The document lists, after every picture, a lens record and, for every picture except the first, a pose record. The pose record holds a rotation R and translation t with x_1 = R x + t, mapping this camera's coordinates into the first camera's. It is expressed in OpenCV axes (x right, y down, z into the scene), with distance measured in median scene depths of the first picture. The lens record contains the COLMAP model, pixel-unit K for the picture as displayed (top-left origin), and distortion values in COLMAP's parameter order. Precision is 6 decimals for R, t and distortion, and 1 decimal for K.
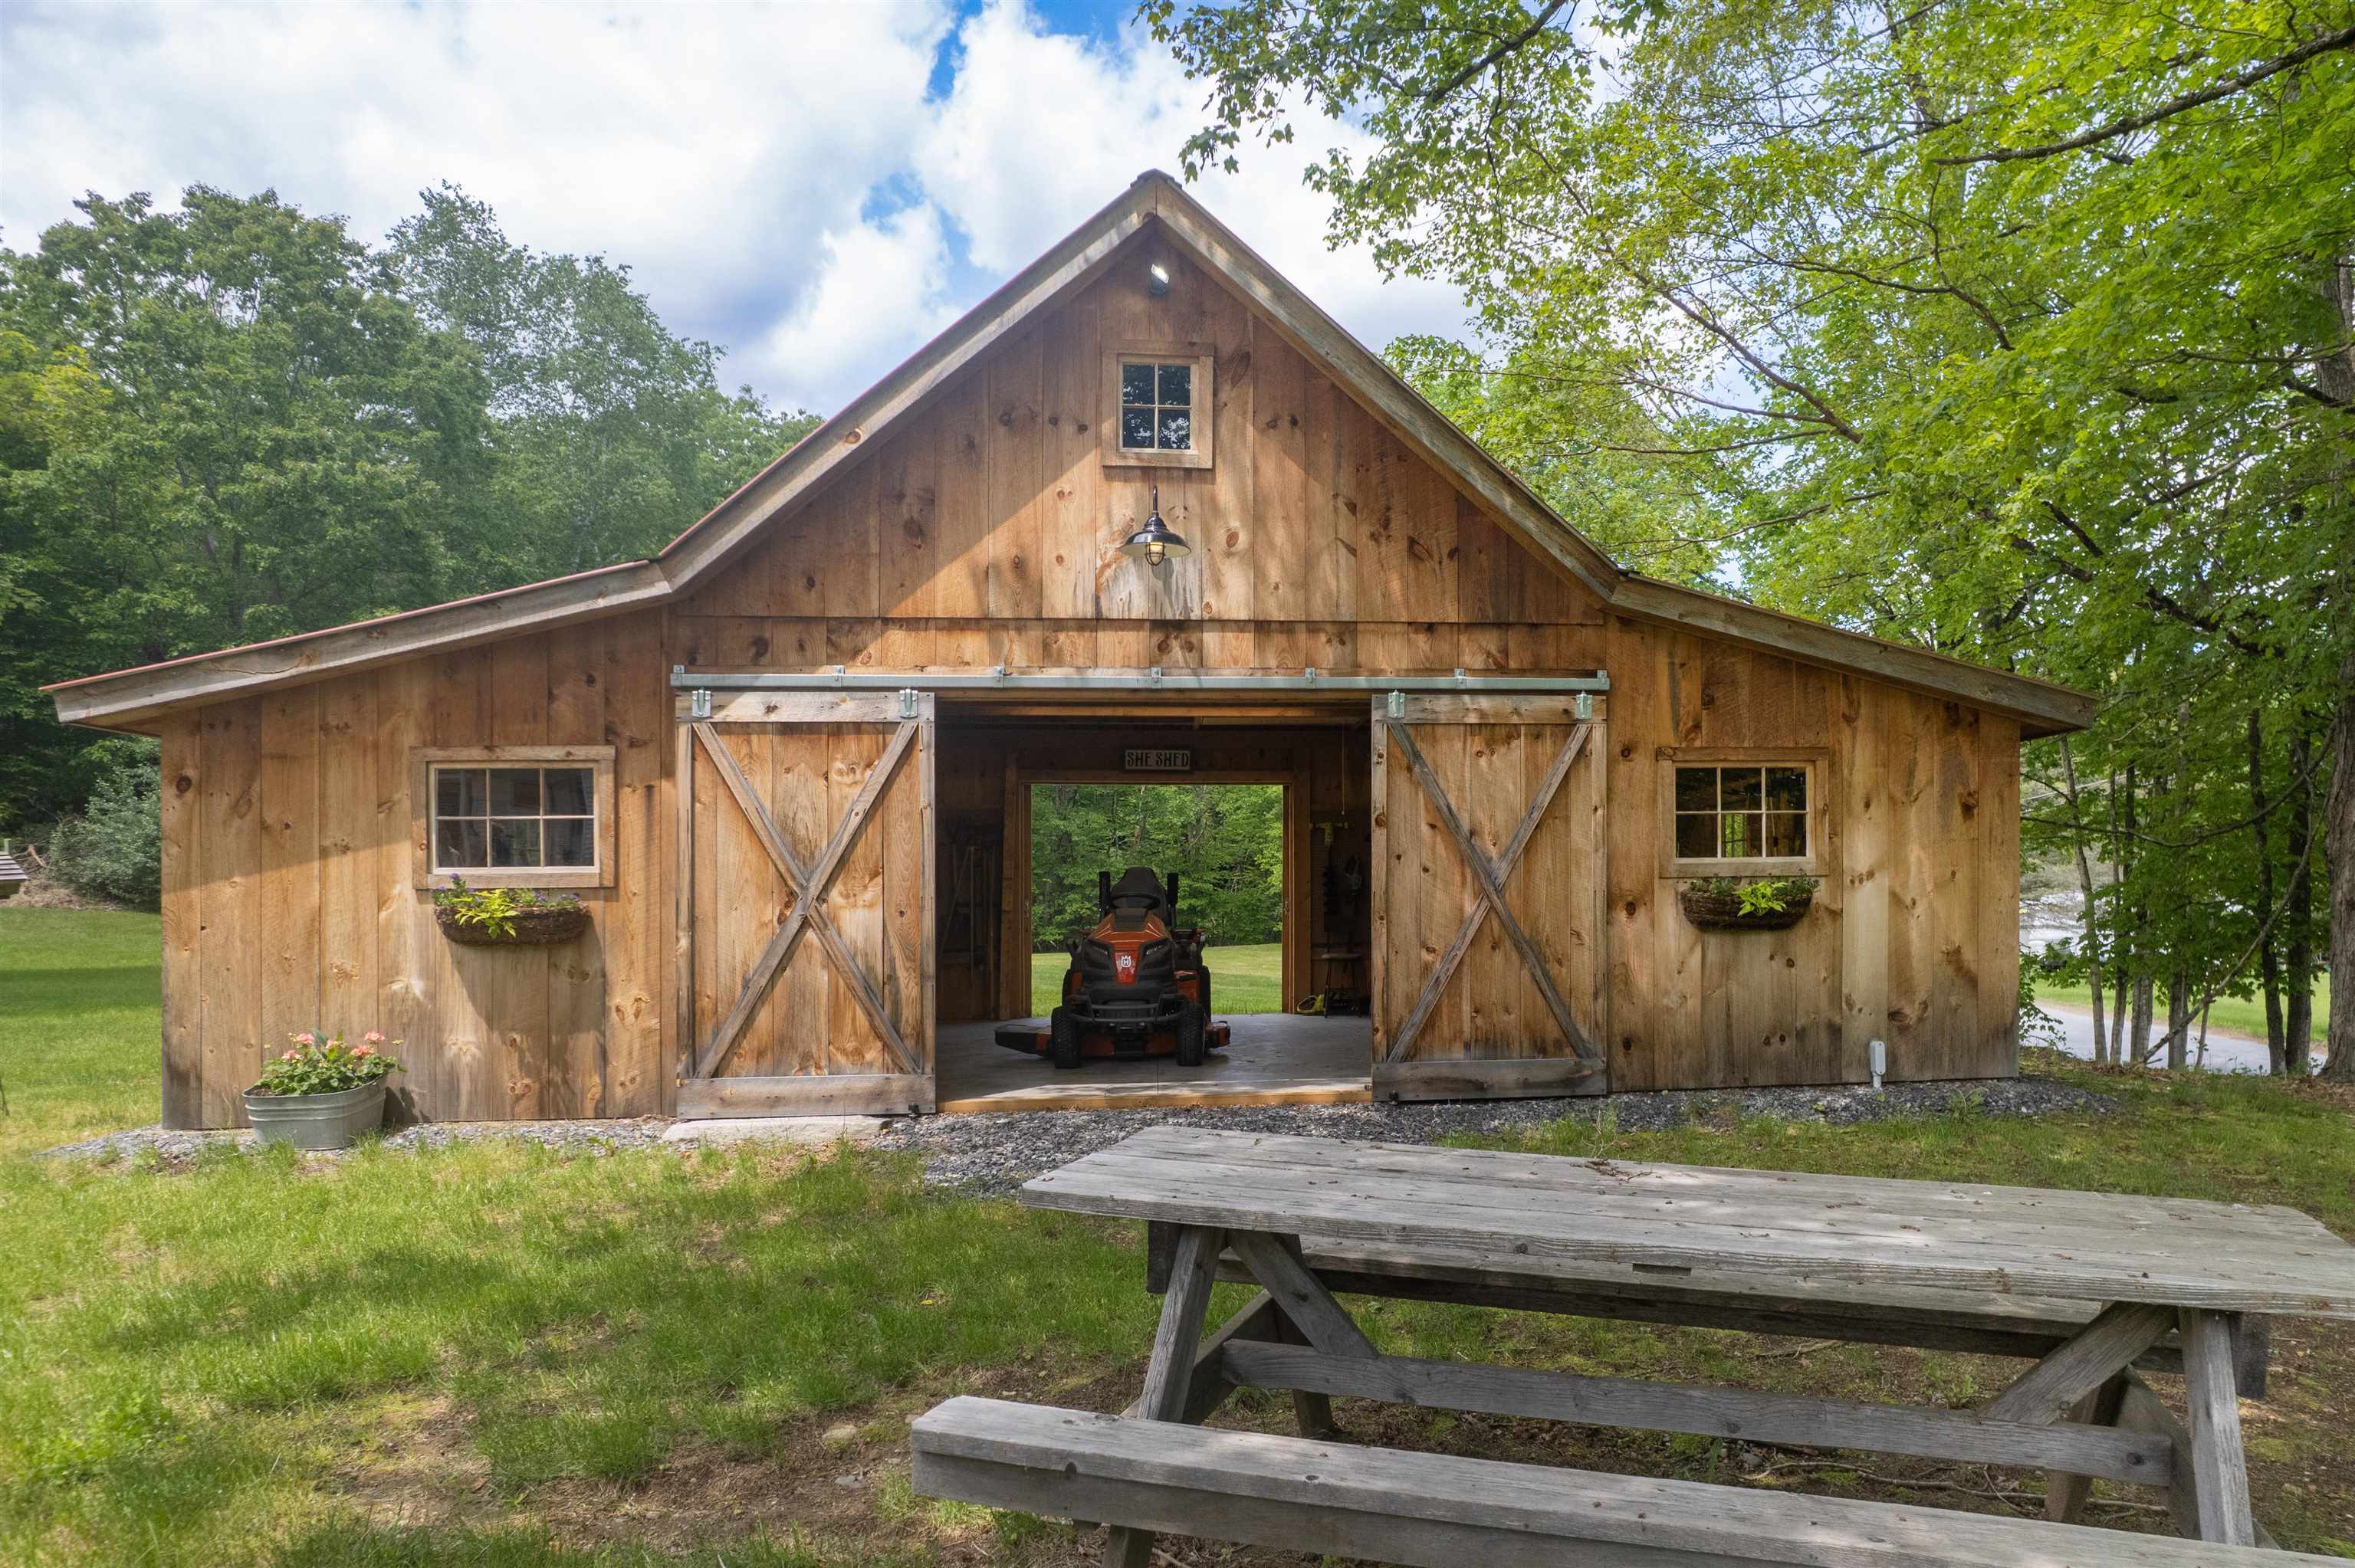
lens RADIAL K [[1550.9, 0, 1199.0], [0, 1550.9, 762.5], [0, 0, 1]] dist [-0.055280, 0.037529]
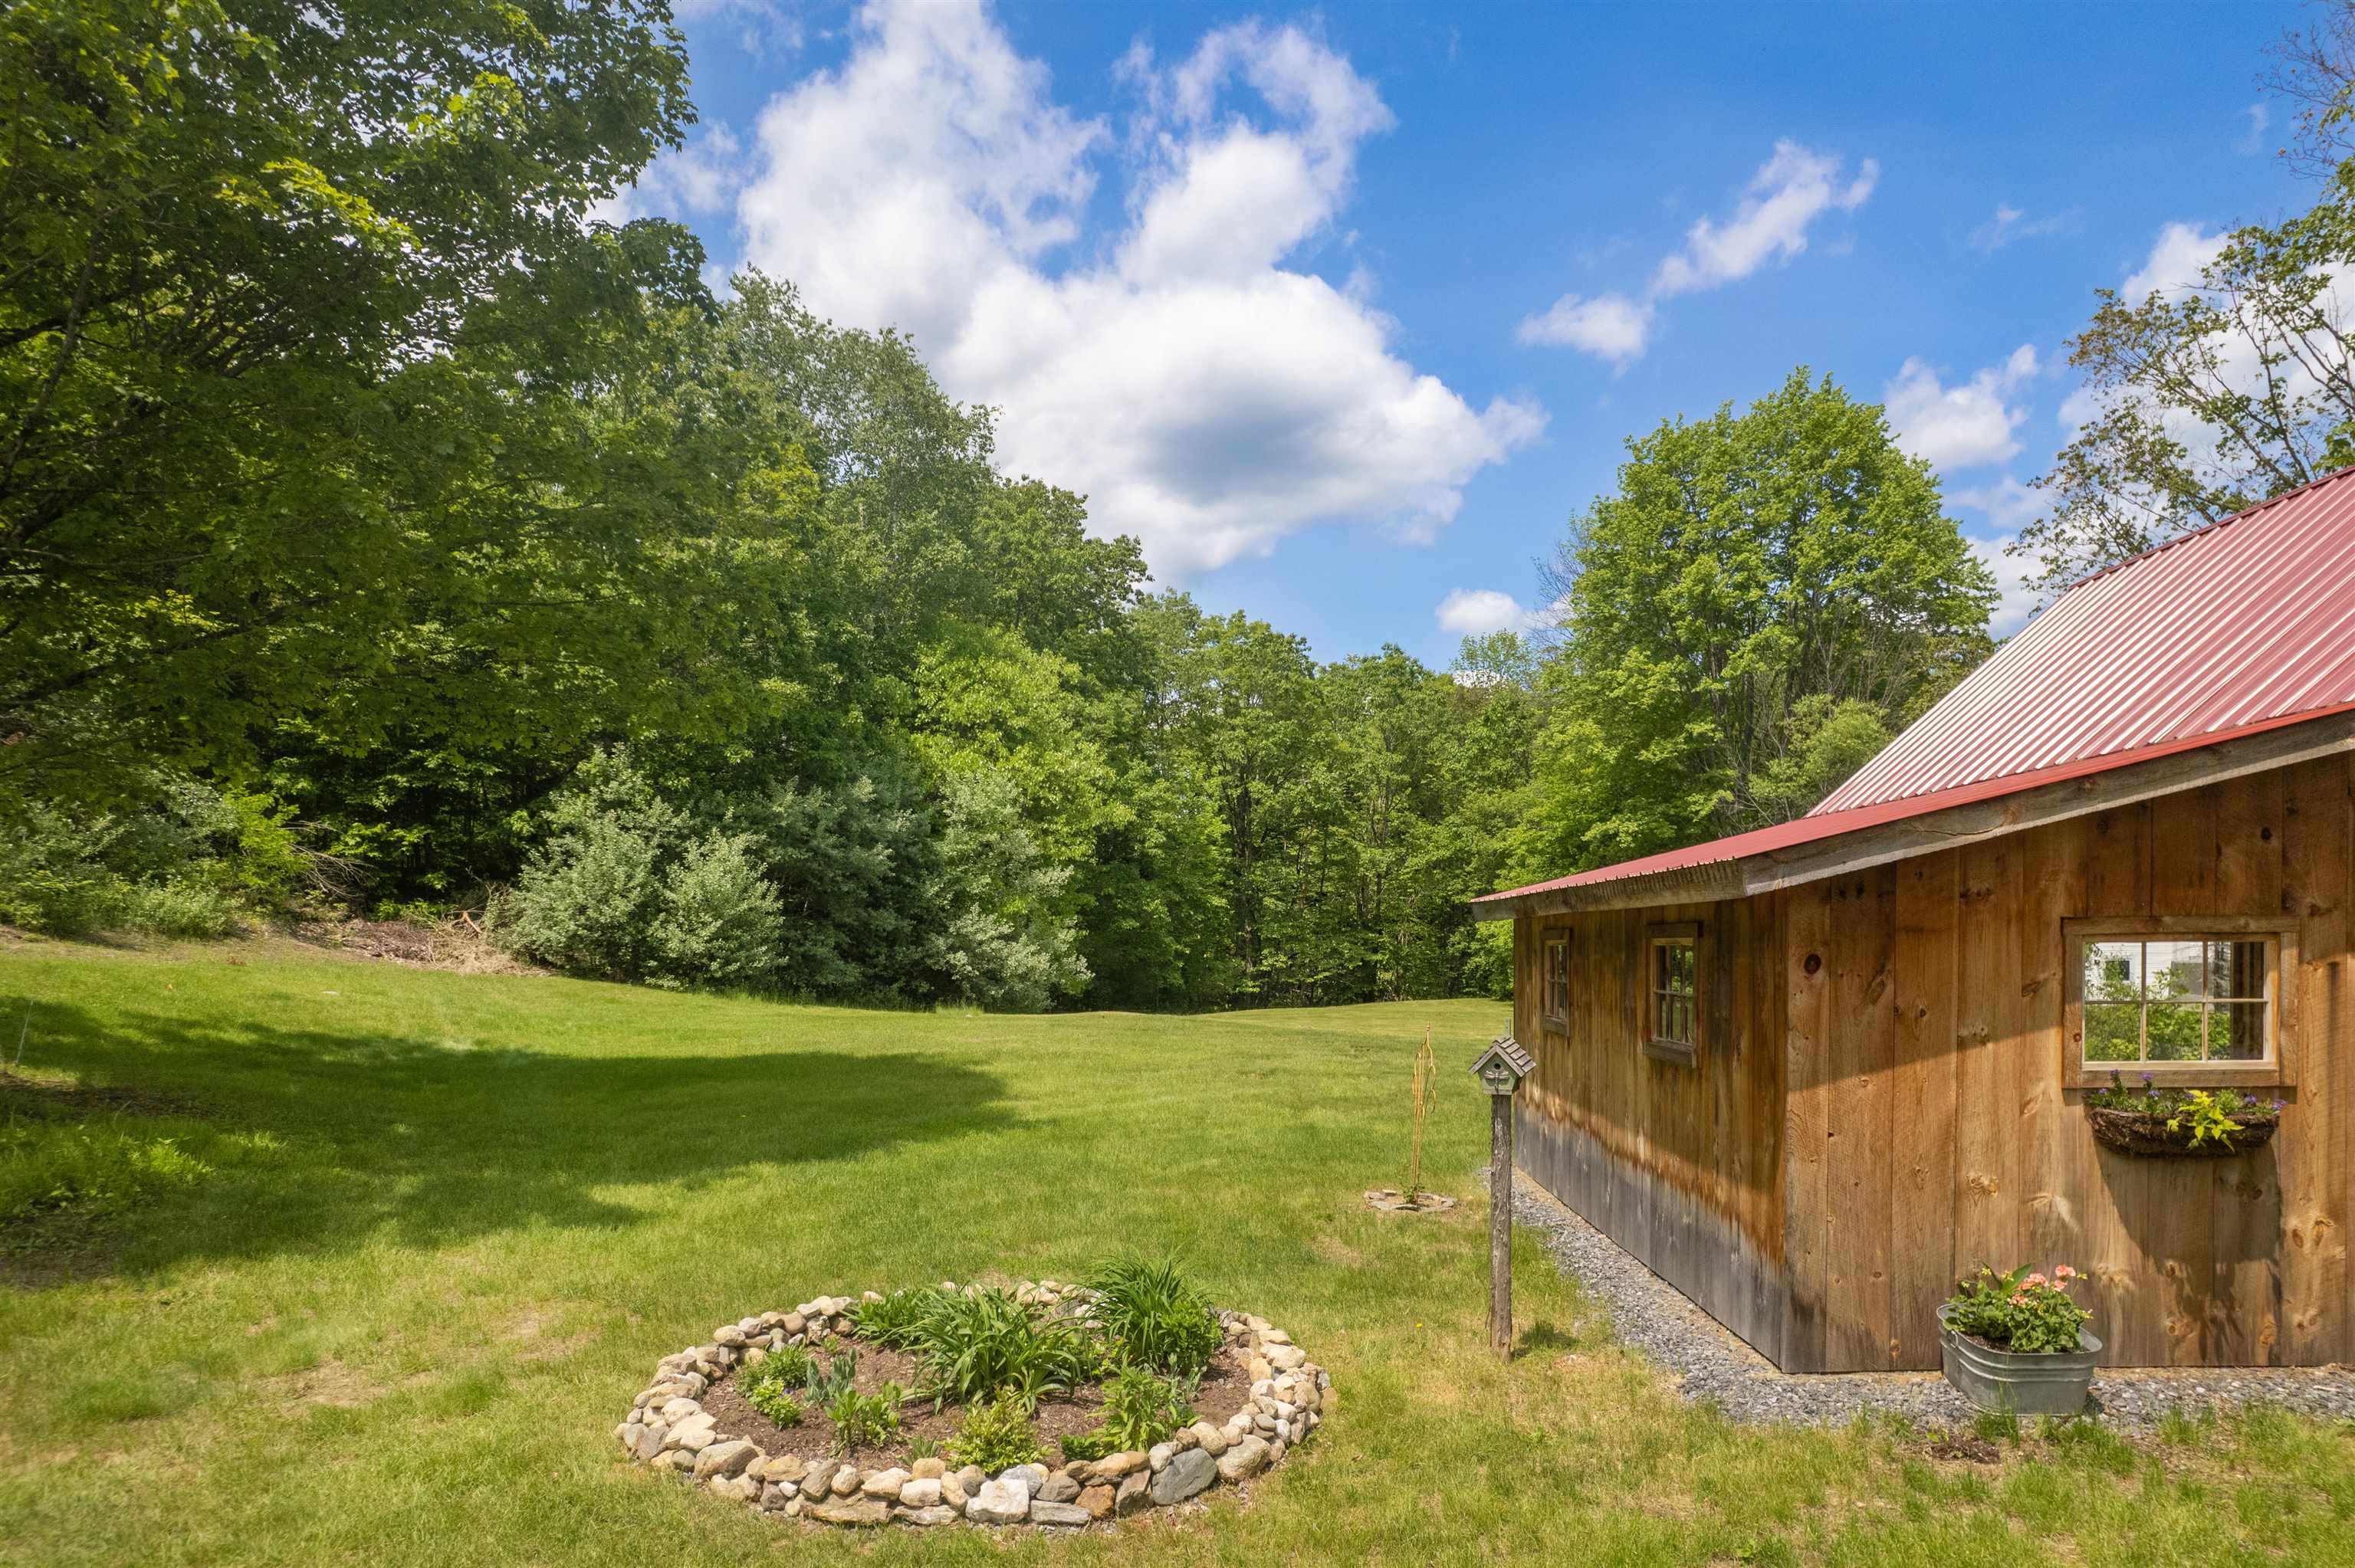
lens RADIAL K [[1550.9, 0, 1159.6], [0, 1550.9, 809.2], [0, 0, 1]] dist [-0.055280, 0.037529]
pose [[0.990842, -0.001536, -0.135019, -0.871010], [0.000986, 0.999991, -0.004140, -0.064679], [0.135024, 0.003969, 0.990834, 0.109647]]
